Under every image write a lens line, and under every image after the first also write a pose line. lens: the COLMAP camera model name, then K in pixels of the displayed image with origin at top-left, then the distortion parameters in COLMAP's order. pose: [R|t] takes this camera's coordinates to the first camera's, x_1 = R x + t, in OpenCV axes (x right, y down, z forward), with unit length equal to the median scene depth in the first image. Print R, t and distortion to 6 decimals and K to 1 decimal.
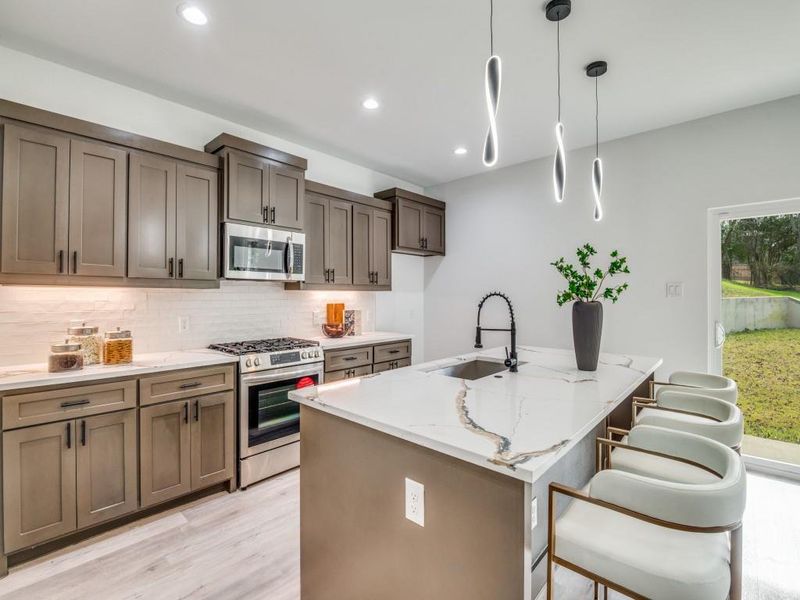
lens RADIAL K [[372.4, 0, 402.1], [0, 372.4, 295.8], [0, 0, 1]] dist [-0.018882, -0.000665]
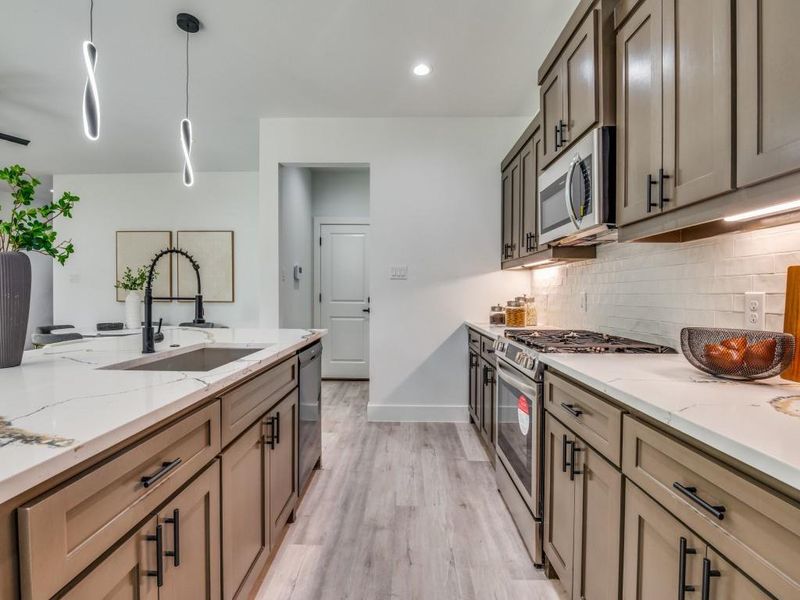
lens RADIAL K [[372.4, 0, 396.2], [0, 372.4, 297.8], [0, 0, 1]] dist [-0.018882, -0.000665]
pose [[-0.749967, 0.005005, -0.661457, 0.269980], [-0.001441, 0.999957, 0.009200, 0.052820], [0.661474, 0.007852, -0.749927, 1.210949]]
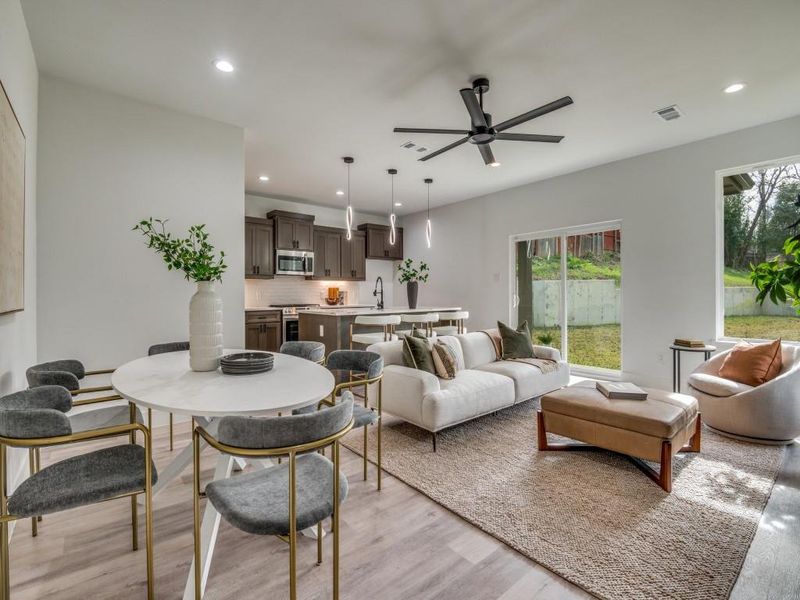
lens RADIAL K [[372.4, 0, 401.7], [0, 372.4, 293.2], [0, 0, 1]] dist [-0.018882, -0.000665]
pose [[0.991456, -0.004093, -0.130377, 0.490508], [0.004269, 0.999990, 0.001069, 0.058785], [0.130371, -0.001617, 0.991464, -0.976764]]
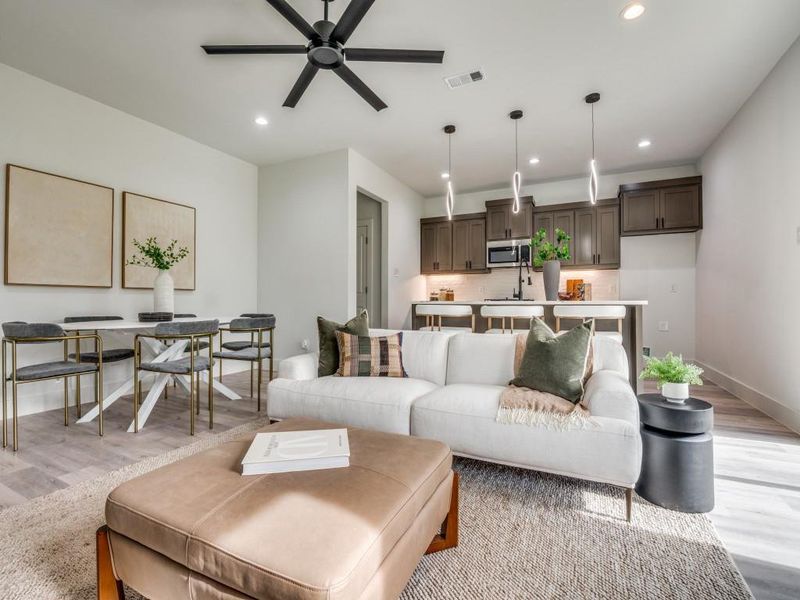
lens RADIAL K [[372.4, 0, 394.8], [0, 372.4, 299.6], [0, 0, 1]] dist [-0.018882, -0.000665]
pose [[0.270777, -0.007053, -0.962616, 1.263814], [0.001806, 0.999975, -0.006819, 0.132564], [0.962640, 0.000108, 0.270783, -0.094396]]
